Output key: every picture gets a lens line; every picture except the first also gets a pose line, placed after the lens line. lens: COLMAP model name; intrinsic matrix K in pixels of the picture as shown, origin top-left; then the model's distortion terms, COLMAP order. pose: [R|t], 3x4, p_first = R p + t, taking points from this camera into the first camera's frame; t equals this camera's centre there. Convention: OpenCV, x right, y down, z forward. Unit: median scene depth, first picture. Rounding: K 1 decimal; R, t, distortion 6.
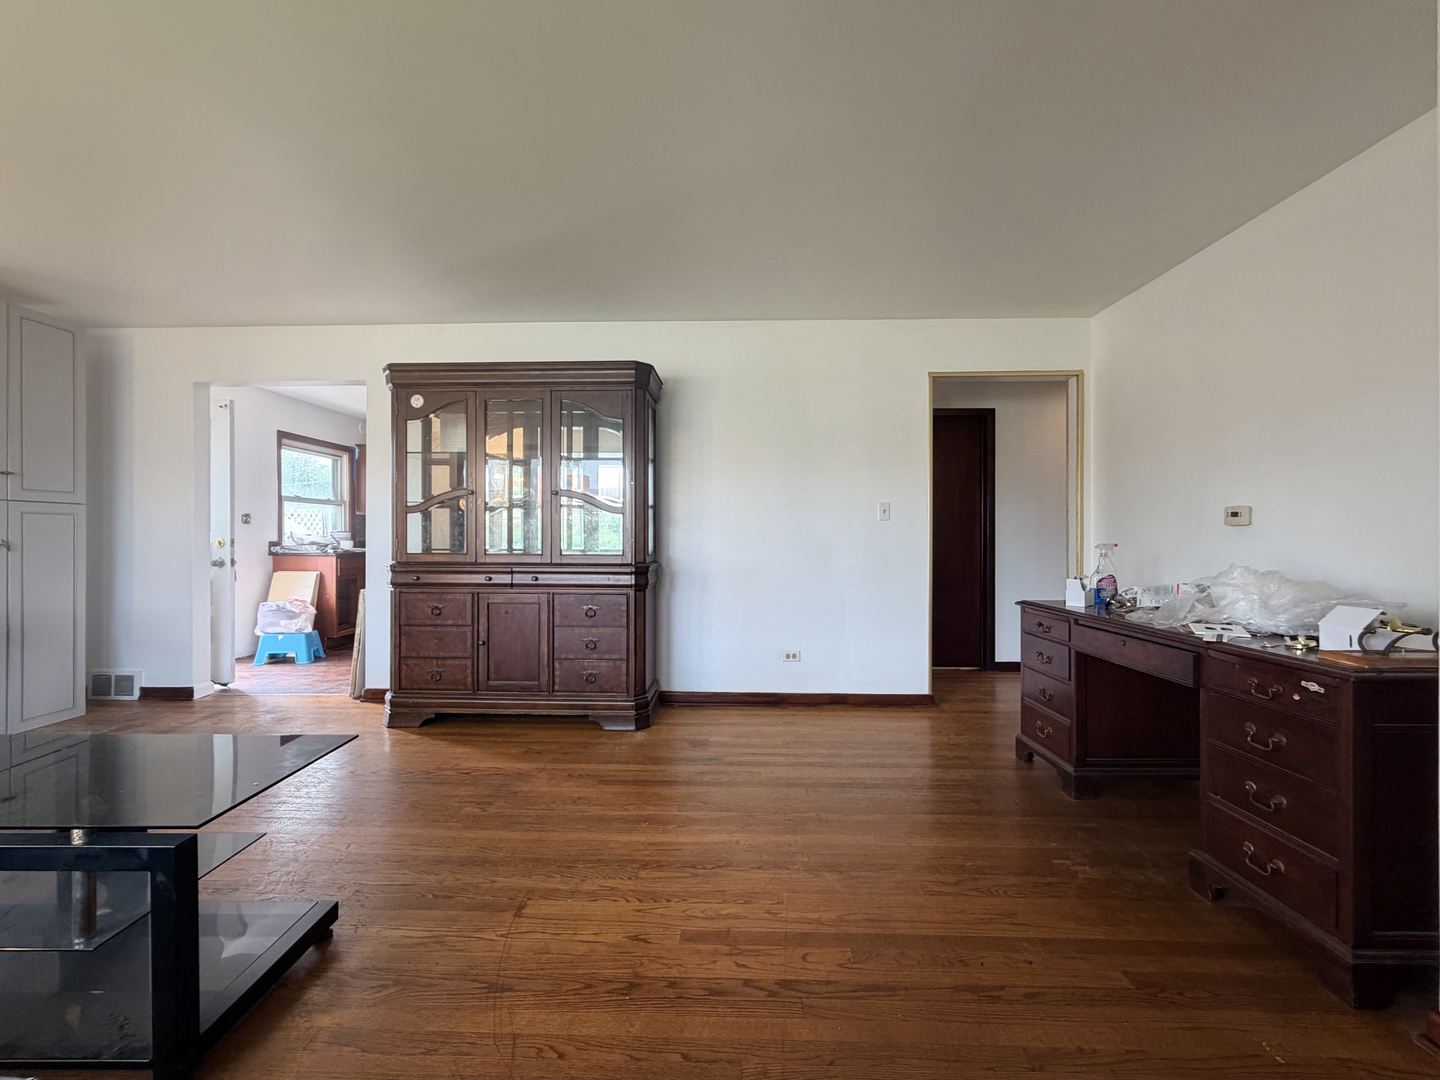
lens RADIAL K [[587.7, 0, 720.0], [0, 587.7, 540.0], [0, 0, 1]] dist [-0.001523, 0.000044]
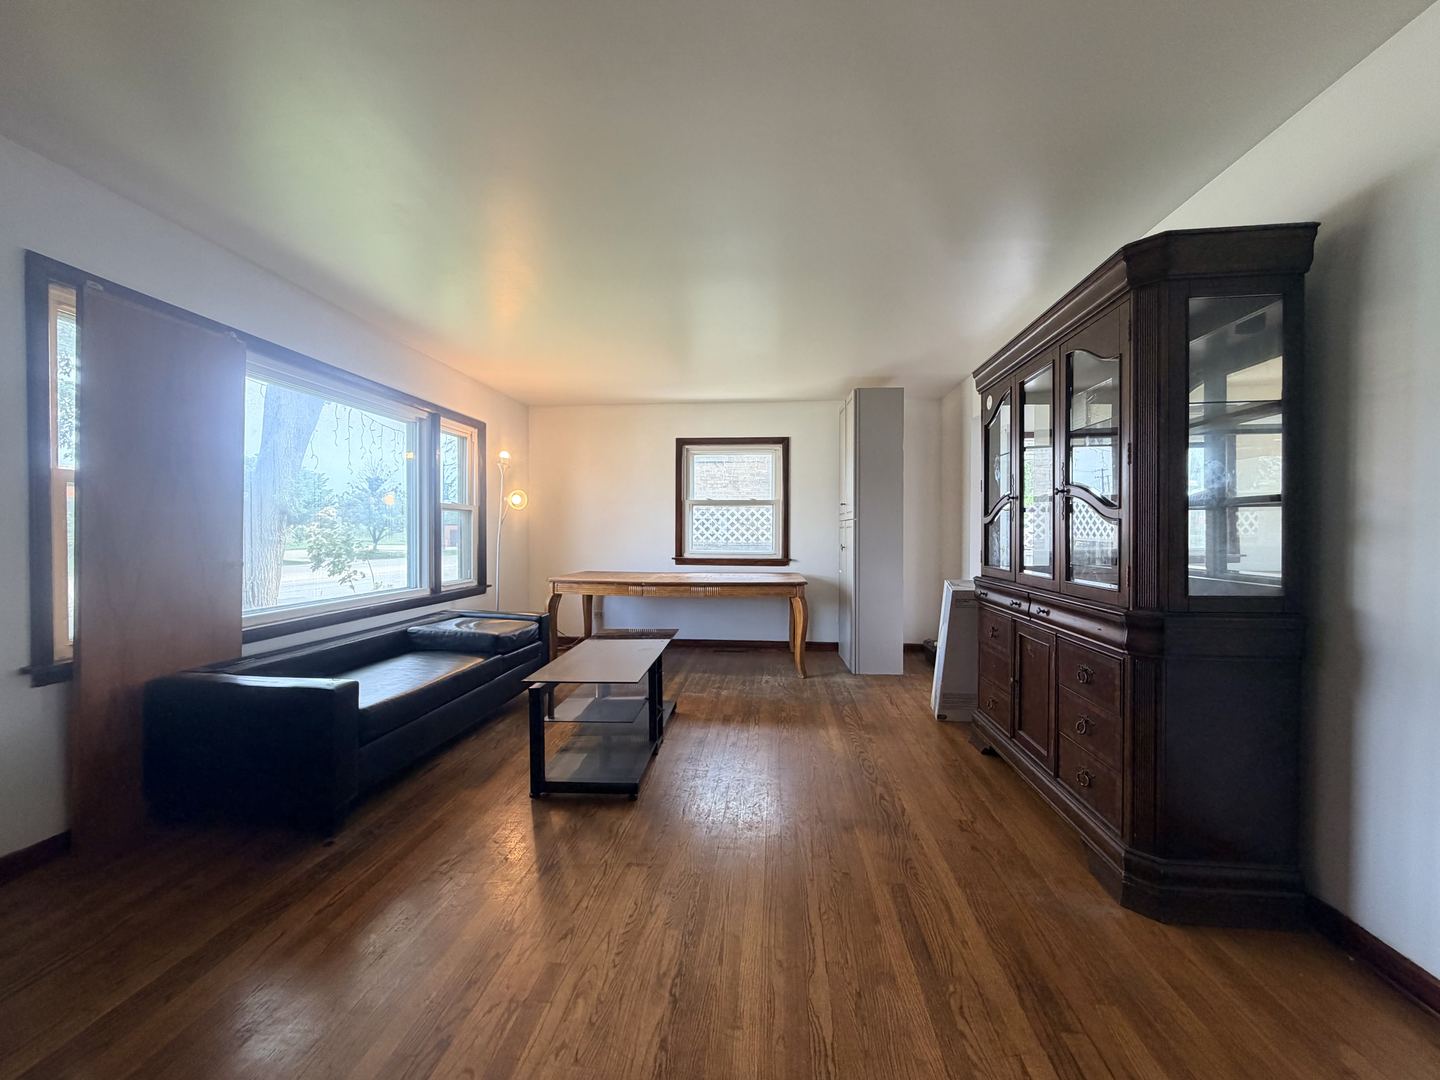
lens RADIAL K [[576.3, 0, 715.6], [0, 576.3, 537.0], [0, 0, 1]] dist [0.000592, 0.000358]
pose [[-0.073416, 0.006510, -0.997280, 0.427722], [-0.004488, 0.999966, 0.006858, -0.028918], [0.997291, 0.004980, -0.073384, 0.642627]]
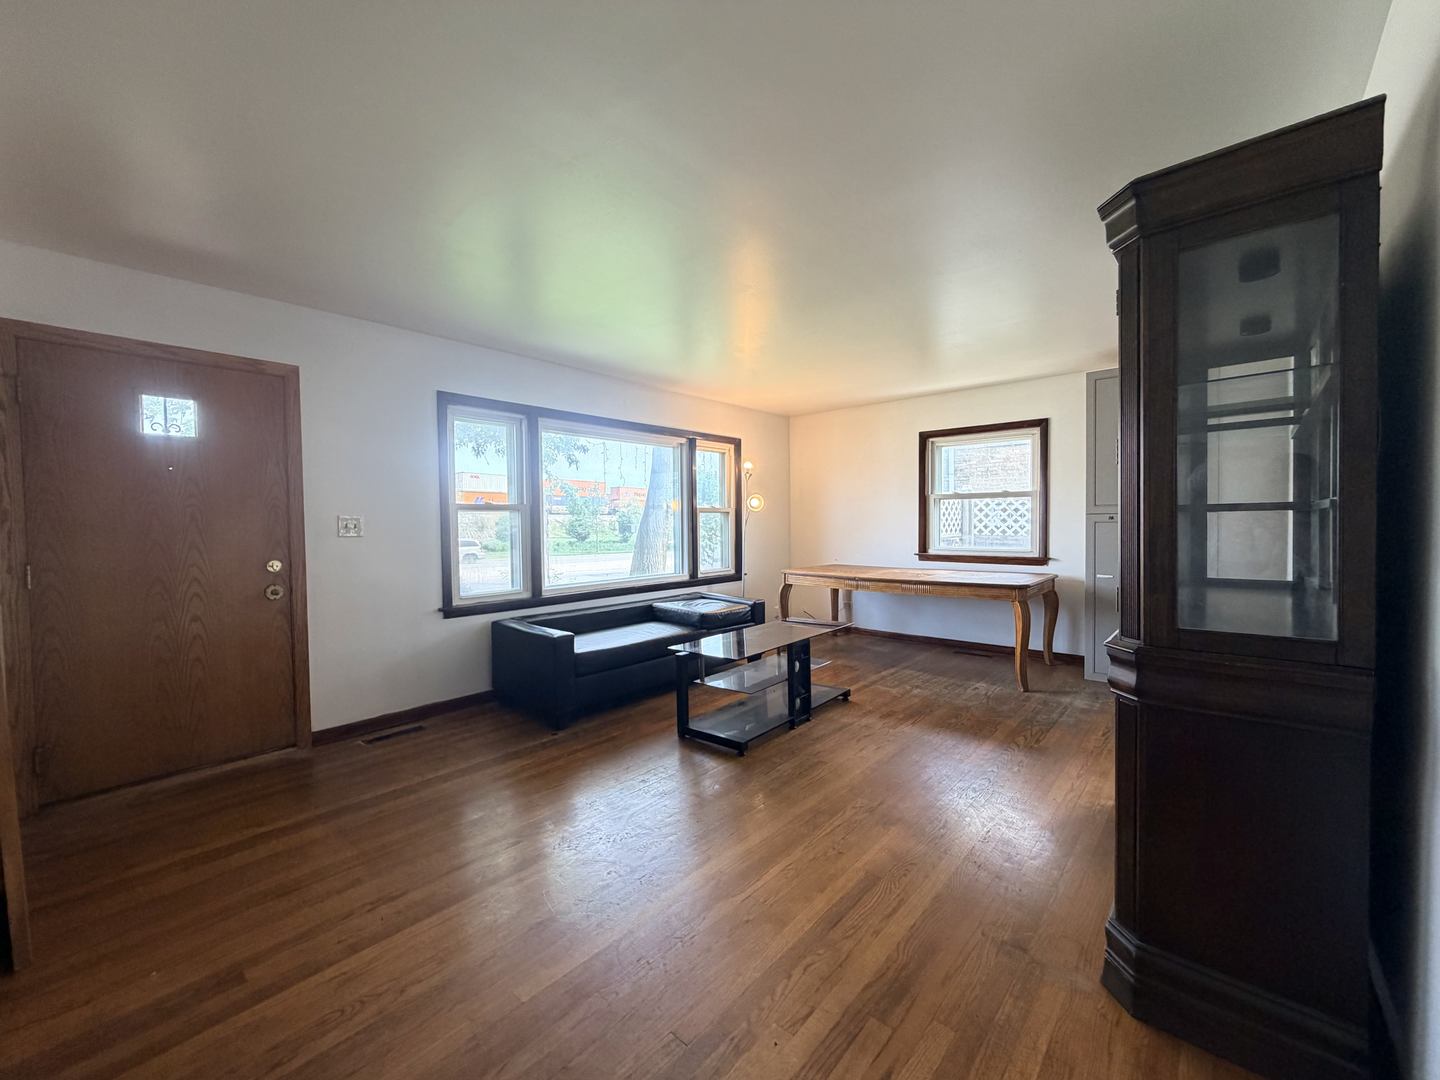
lens RADIAL K [[576.3, 0, 715.6], [0, 576.3, 537.0], [0, 0, 1]] dist [0.000592, 0.000358]
pose [[-0.645029, 0.025723, -0.763725, 0.407366], [0.008527, 0.999613, 0.026466, -0.054212], [0.764110, 0.010559, -0.644999, 1.045103]]
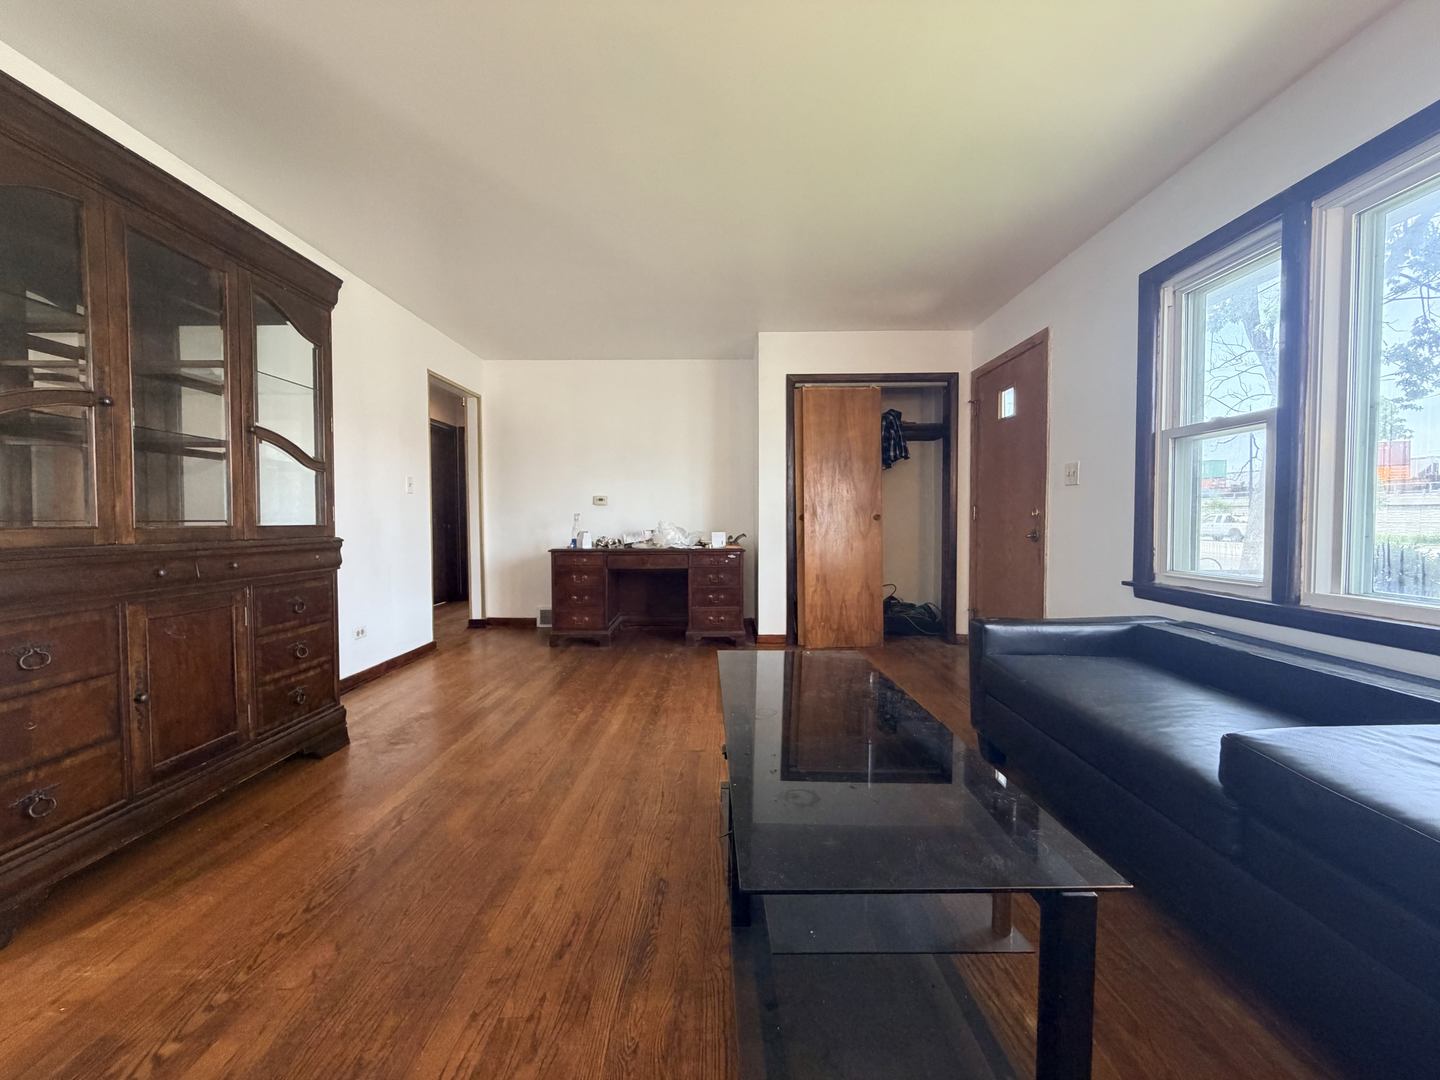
lens RADIAL K [[576.3, 0, 715.6], [0, 576.3, 537.0], [0, 0, 1]] dist [0.000592, 0.000358]
pose [[-0.014724, -0.032944, 0.999349, -0.920618], [0.005726, 0.999438, 0.033031, 0.018379], [-0.999875, 0.006208, -0.014527, 0.499514]]
